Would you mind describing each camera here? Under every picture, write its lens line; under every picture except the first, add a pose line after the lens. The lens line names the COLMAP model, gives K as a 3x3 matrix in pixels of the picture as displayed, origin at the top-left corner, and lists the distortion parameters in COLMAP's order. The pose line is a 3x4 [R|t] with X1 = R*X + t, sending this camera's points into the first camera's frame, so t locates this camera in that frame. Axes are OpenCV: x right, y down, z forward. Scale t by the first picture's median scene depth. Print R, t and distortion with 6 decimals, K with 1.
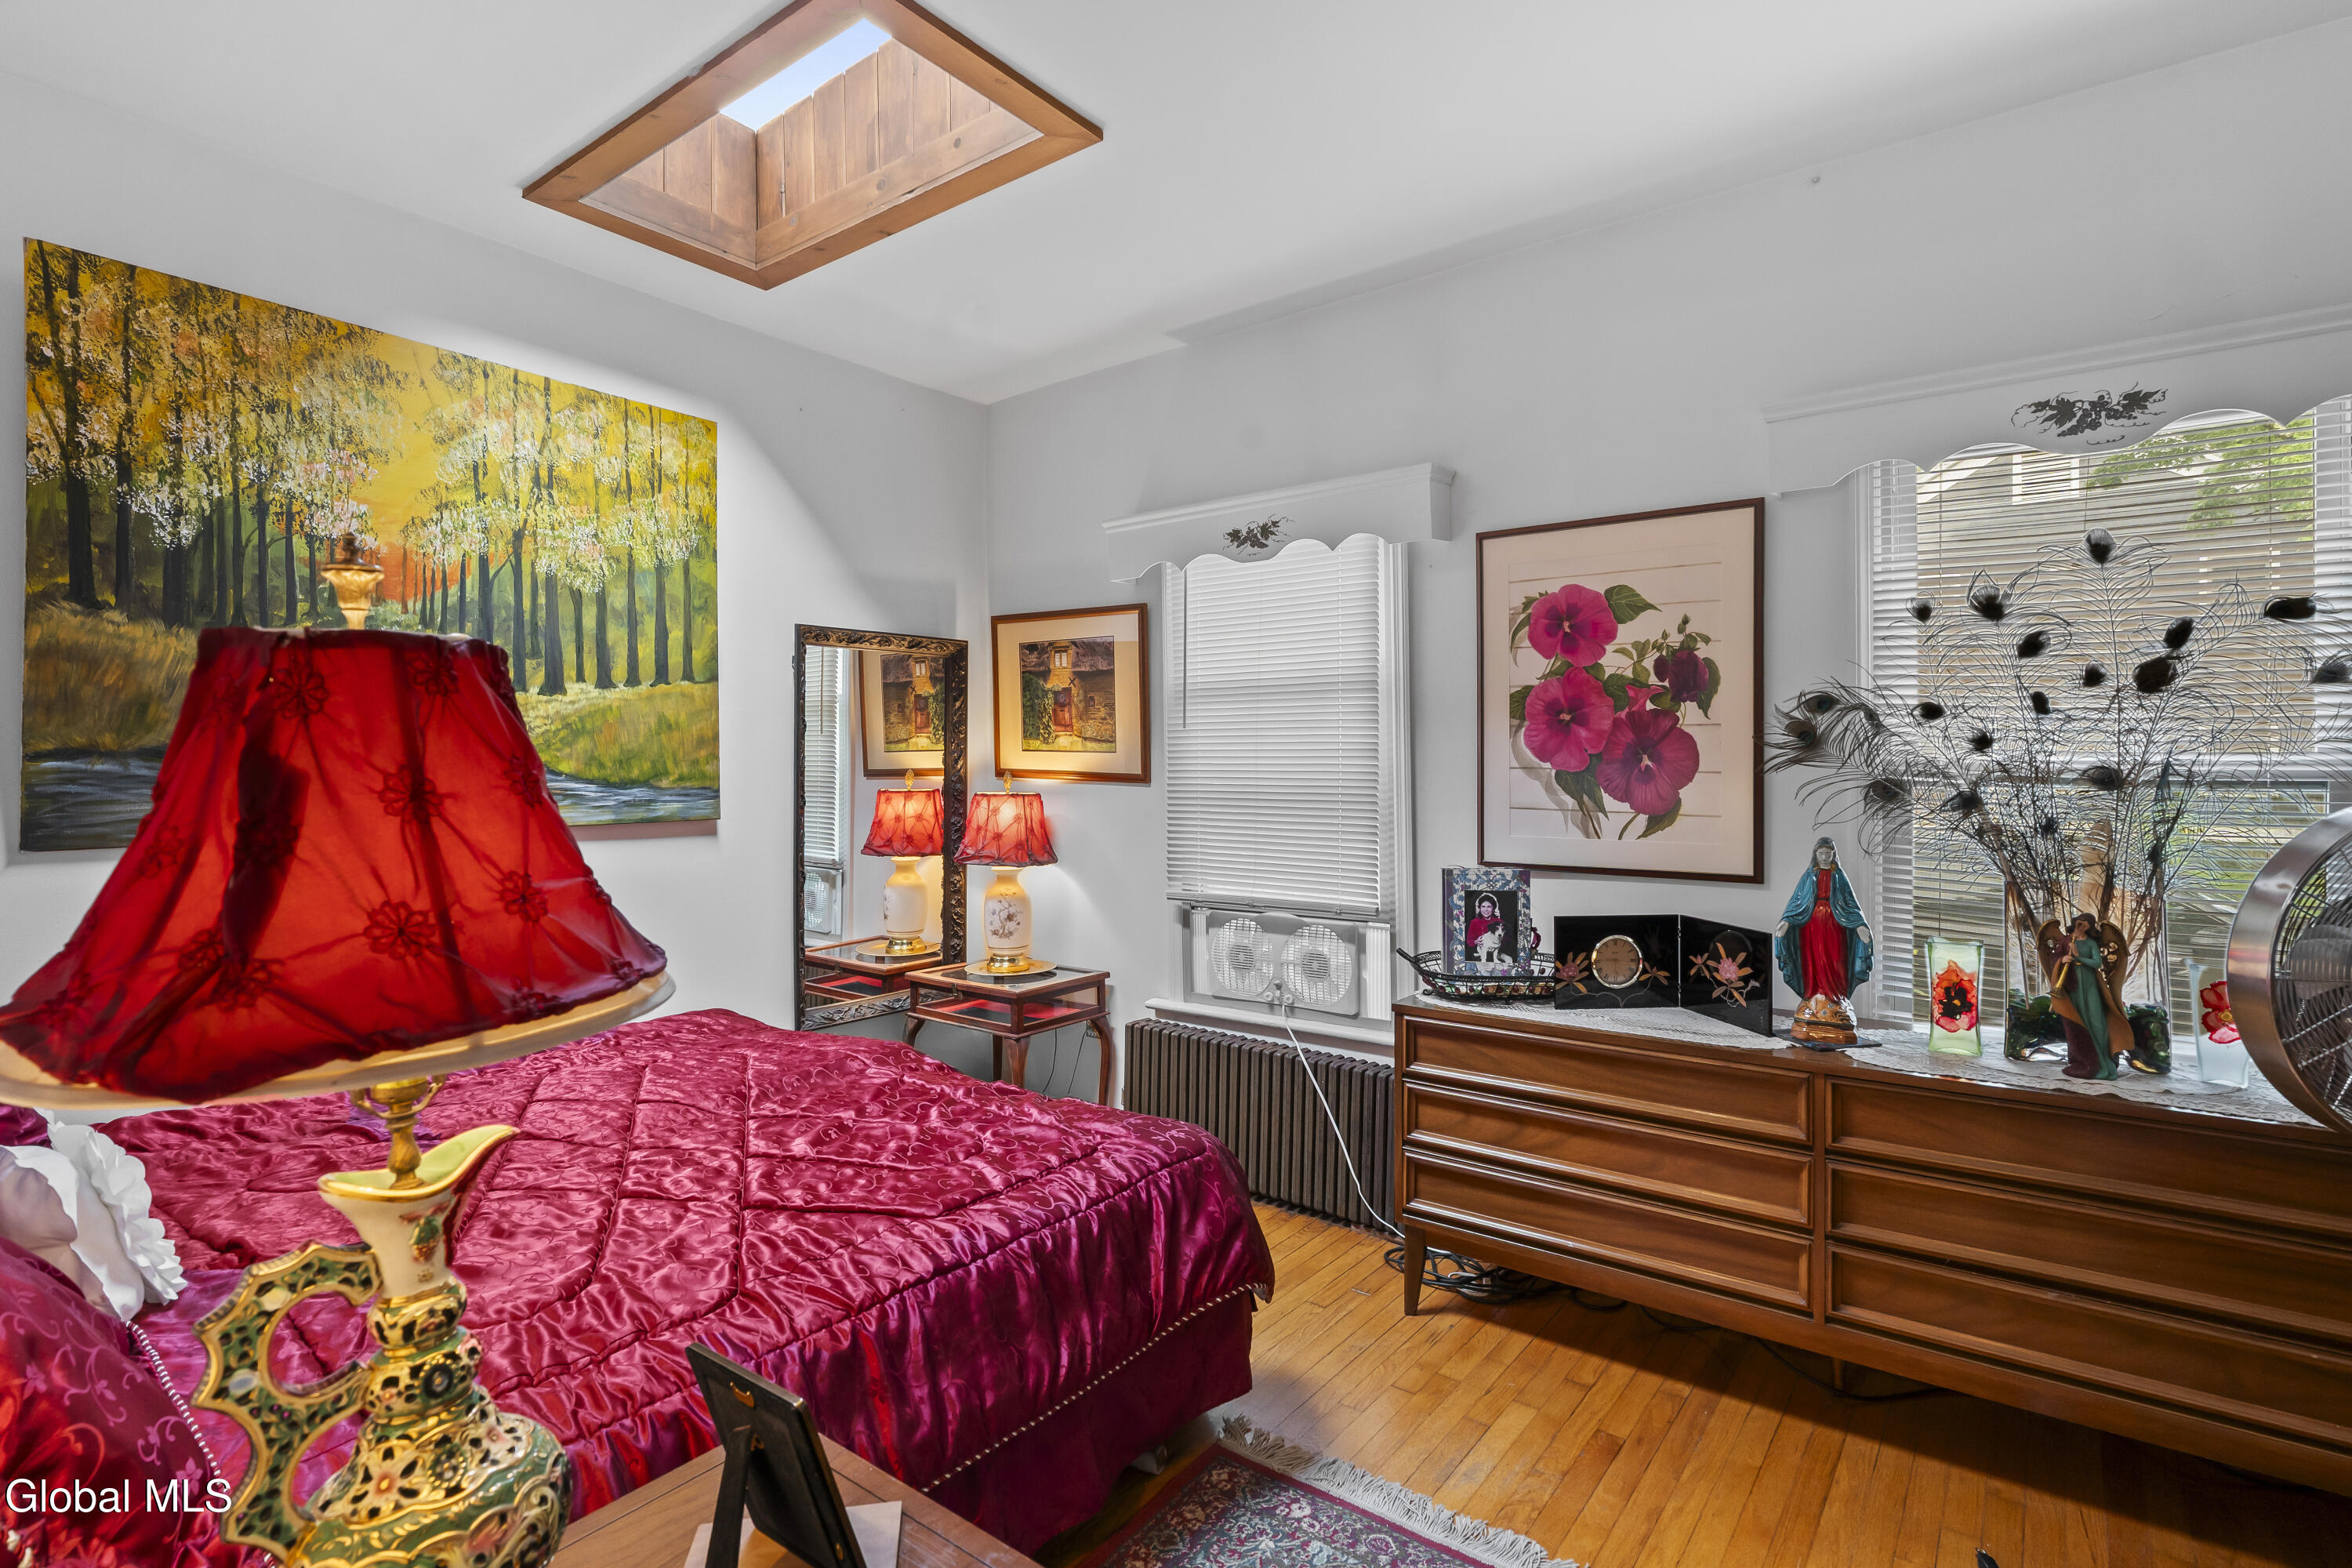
lens RADIAL K [[1157.7, 0, 1176.0], [0, 1157.7, 784.0], [0, 0, 1]] dist [-0.003953, 0.001303]
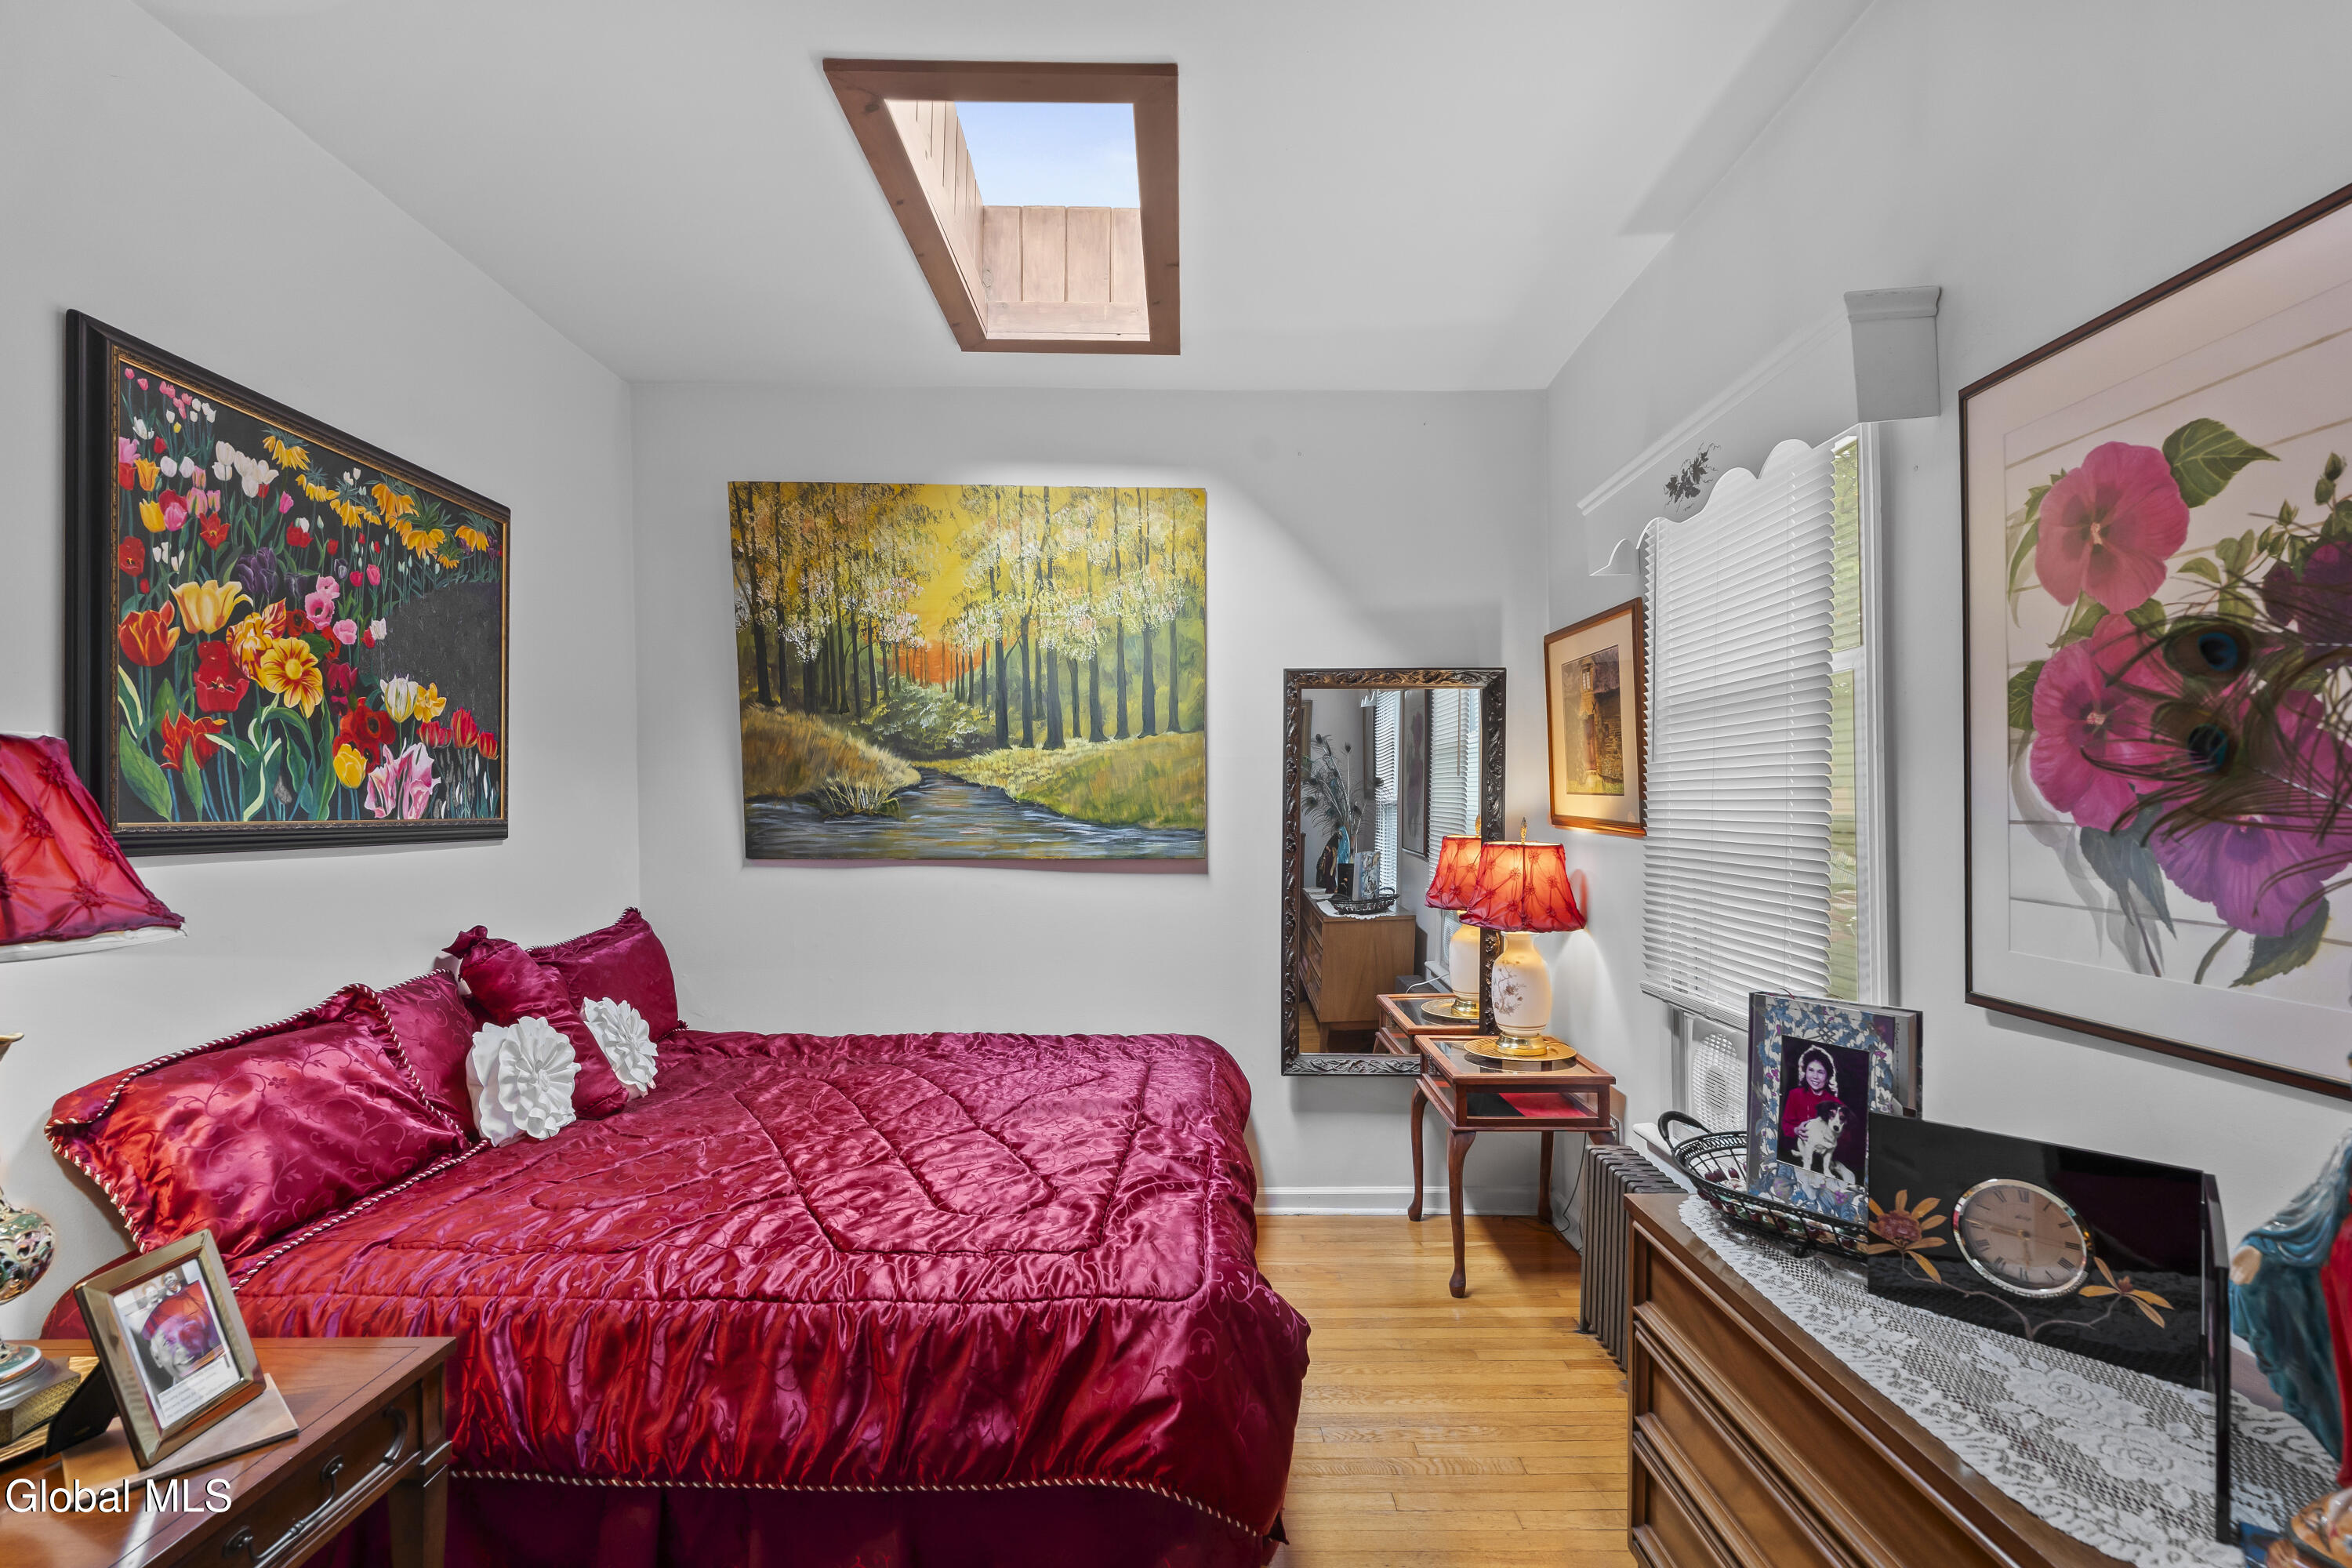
lens RADIAL K [[1125.8, 0, 1171.9], [0, 1125.8, 823.3], [0, 0, 1]] dist [-0.002998, 0.001453]
pose [[0.601536, 0.015999, -0.798686, 0.479432], [-0.018571, 0.999809, 0.006042, -0.009436], [0.798630, 0.011198, 0.601718, 0.401945]]
